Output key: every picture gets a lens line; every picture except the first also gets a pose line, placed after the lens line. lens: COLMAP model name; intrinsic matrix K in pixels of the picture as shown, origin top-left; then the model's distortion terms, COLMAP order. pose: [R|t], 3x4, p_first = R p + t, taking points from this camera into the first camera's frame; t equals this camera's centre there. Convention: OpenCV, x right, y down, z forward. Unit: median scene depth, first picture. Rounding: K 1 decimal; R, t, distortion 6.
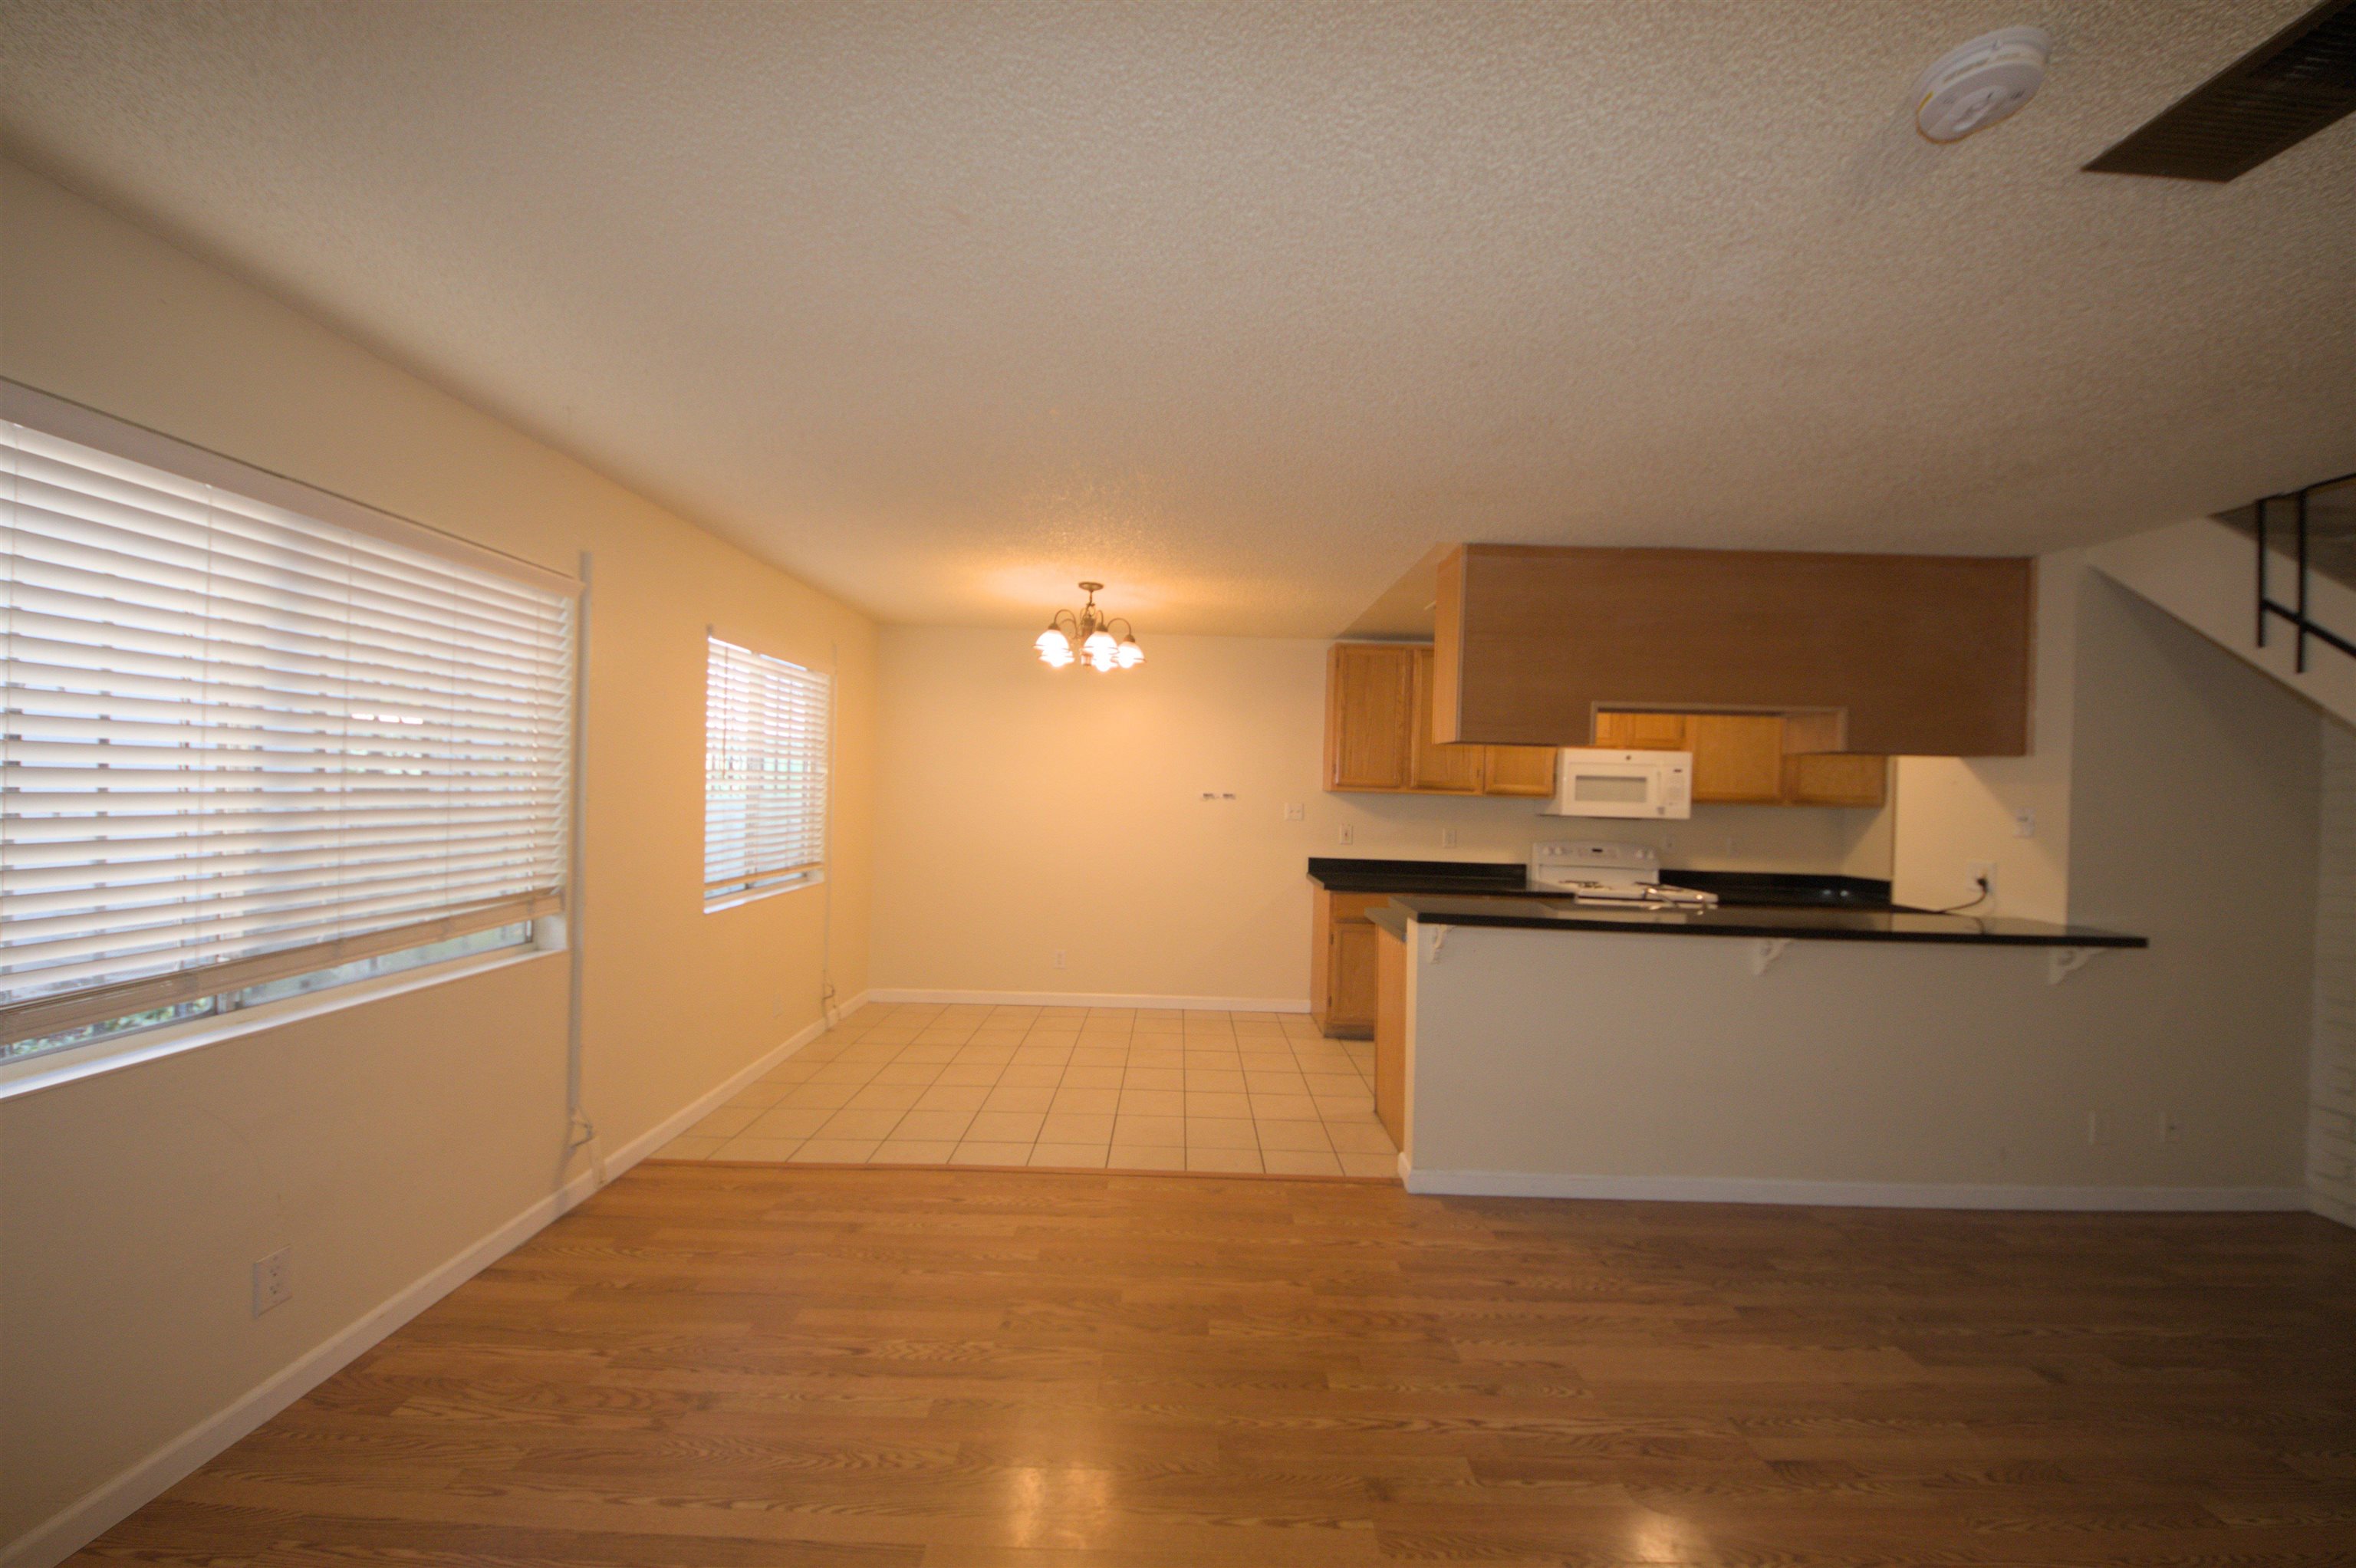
lens RADIAL K [[827.1, 0, 1179.2], [0, 827.1, 781.7], [0, 0, 1]] dist [0.029713, -0.017420]
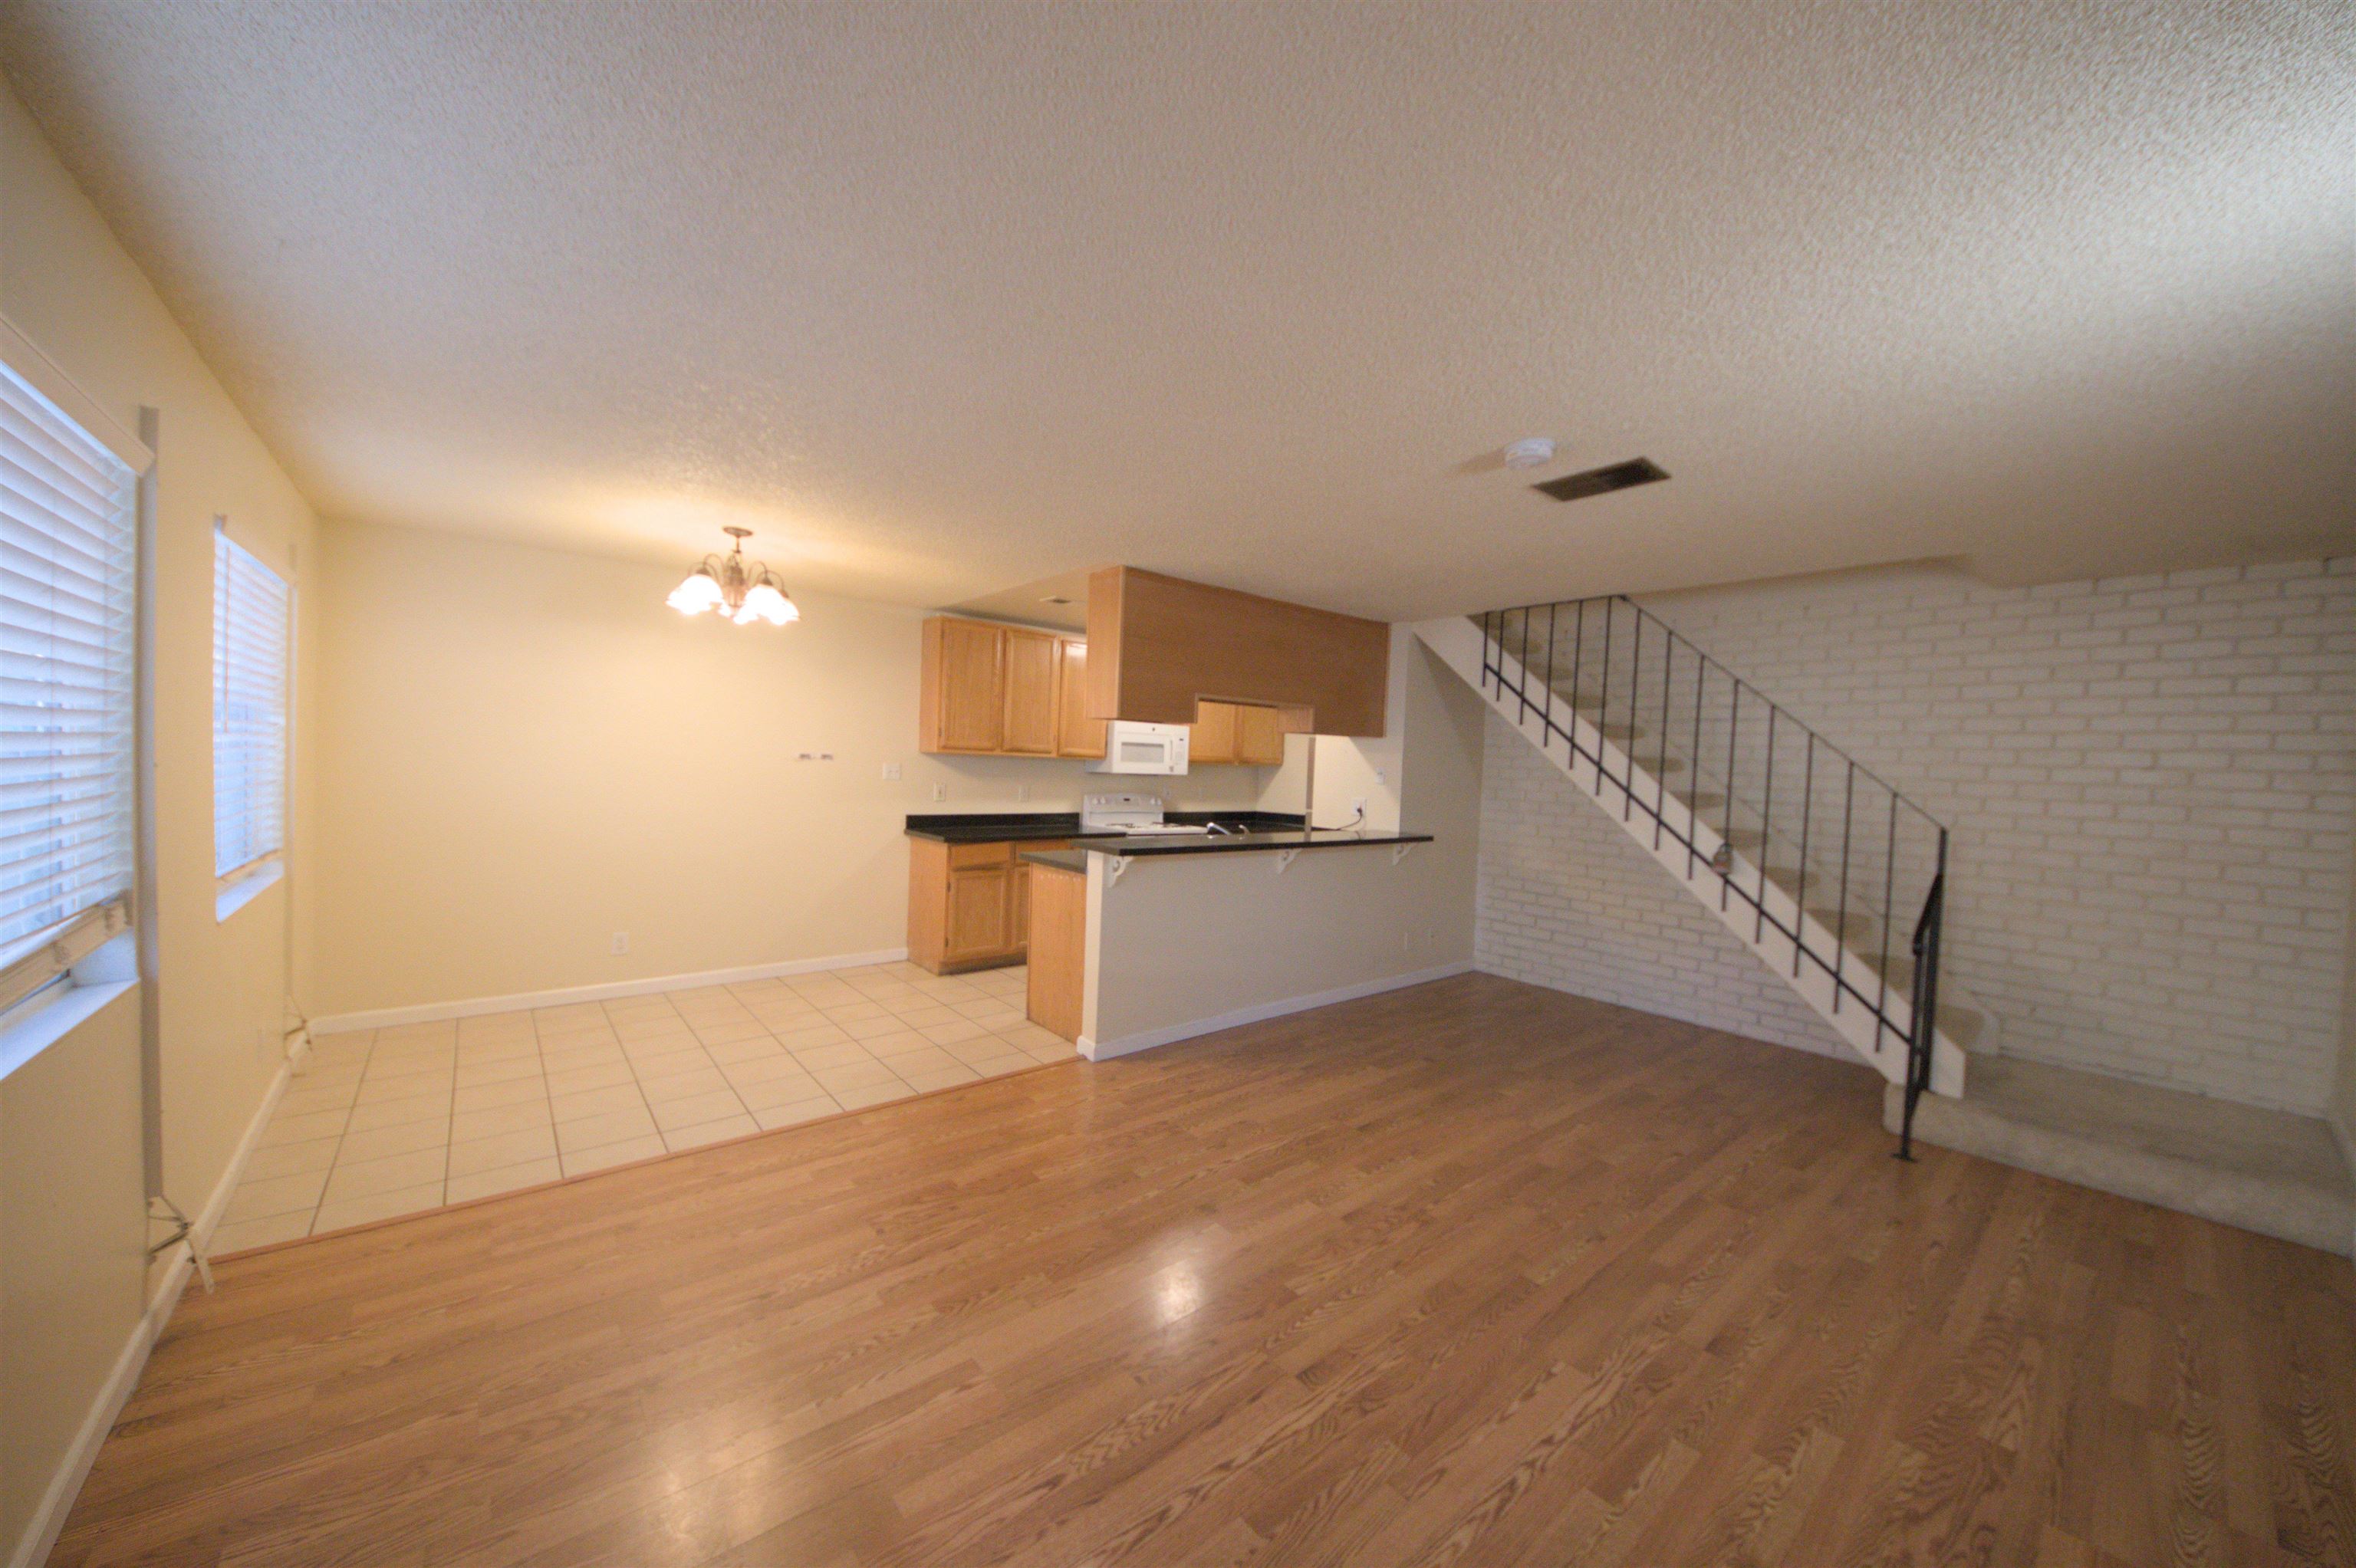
lens RADIAL K [[827.1, 0, 1179.2], [0, 827.1, 781.7], [0, 0, 1]] dist [0.029713, -0.017420]
pose [[0.770015, -0.015740, 0.637832, -0.340526], [-0.017982, 0.998763, 0.046355, -0.008748], [-0.637772, -0.047164, 0.768779, -0.053097]]
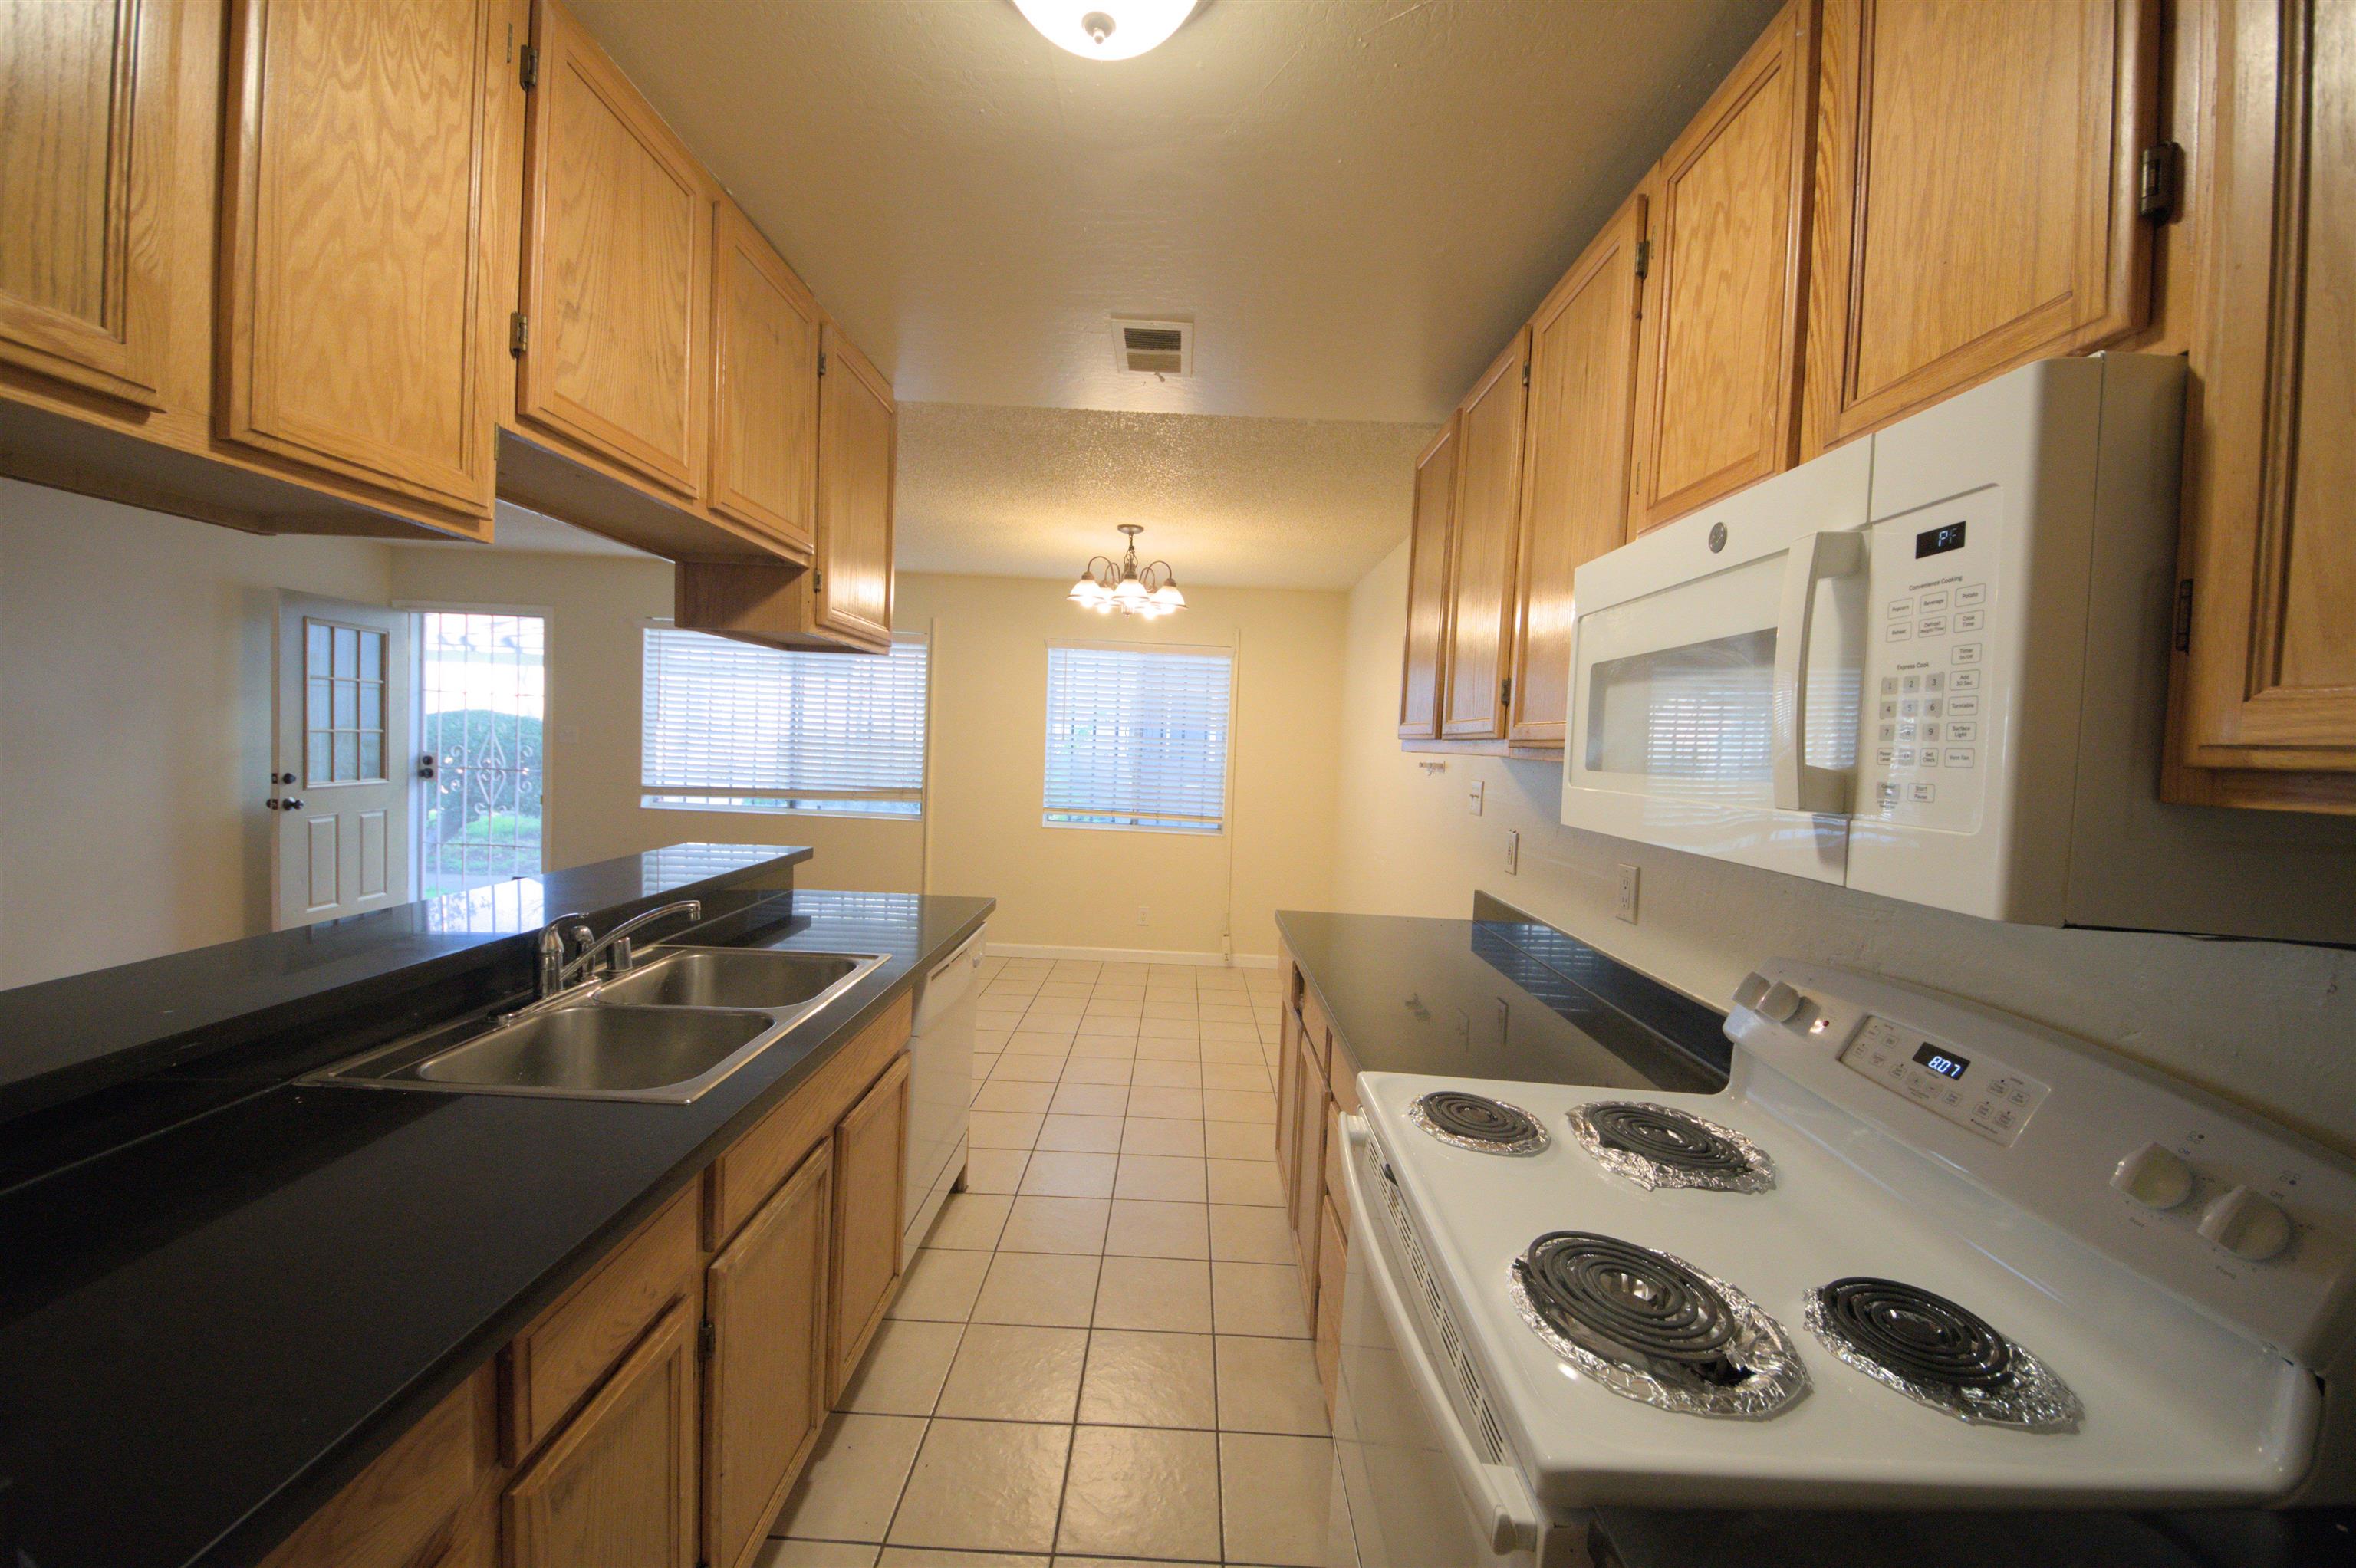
lens RADIAL K [[867.3, 0, 1204.3], [0, 867.3, 765.6], [0, 0, 1]] dist [0.000324, 0.000002]
pose [[0.016037, -0.002921, -0.999867, 0.914187], [-0.041986, 0.999112, -0.003592, 0.034426], [0.998989, 0.042038, 0.015900, 1.109623]]
